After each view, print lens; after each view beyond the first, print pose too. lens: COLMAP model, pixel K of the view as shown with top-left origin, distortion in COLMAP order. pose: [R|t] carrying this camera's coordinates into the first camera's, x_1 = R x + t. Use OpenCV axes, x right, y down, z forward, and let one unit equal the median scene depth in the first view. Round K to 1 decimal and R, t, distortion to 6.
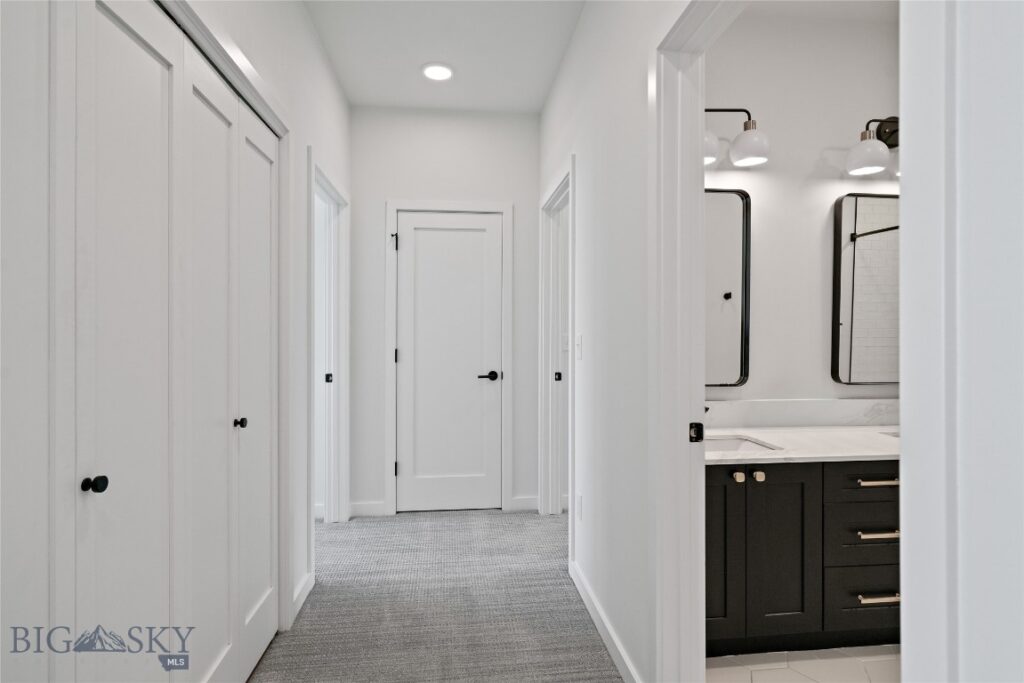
lens RADIAL K [[511.9, 0, 517.4], [0, 511.9, 336.6], [0, 0, 1]] dist [0.017266, 0.001162]
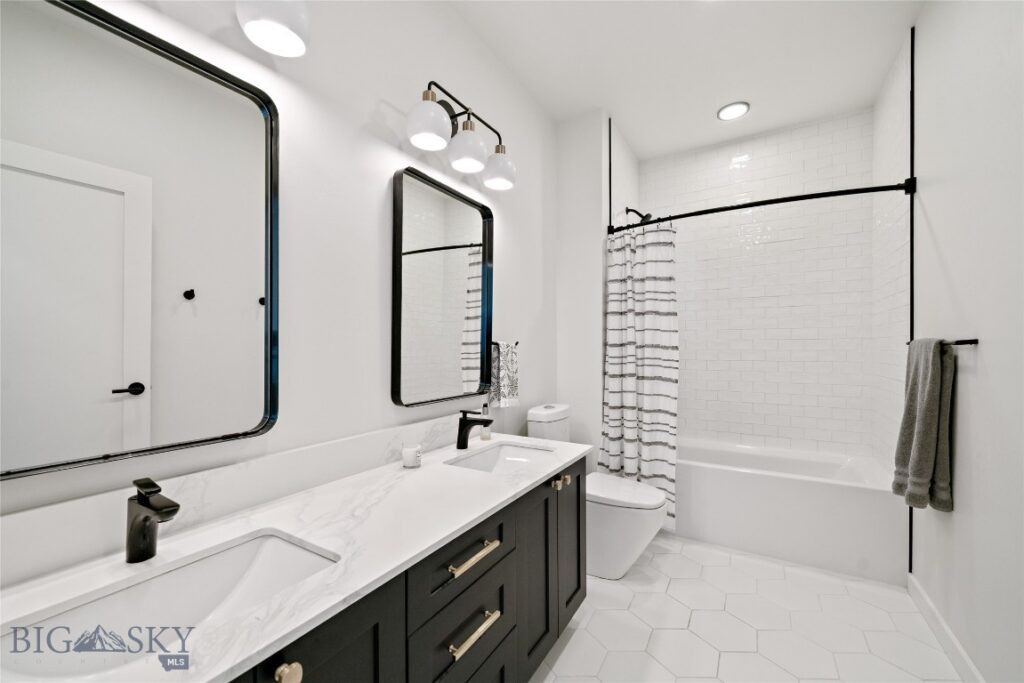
lens RADIAL K [[396.5, 0, 511.0], [0, 396.5, 347.2], [0, 0, 1]] dist [-0.001586, -0.000312]
pose [[0.609148, -0.007031, 0.793025, 0.247089], [0.009511, 0.999954, 0.001561, -0.000383], [-0.792999, 0.006591, 0.609187, 0.496443]]
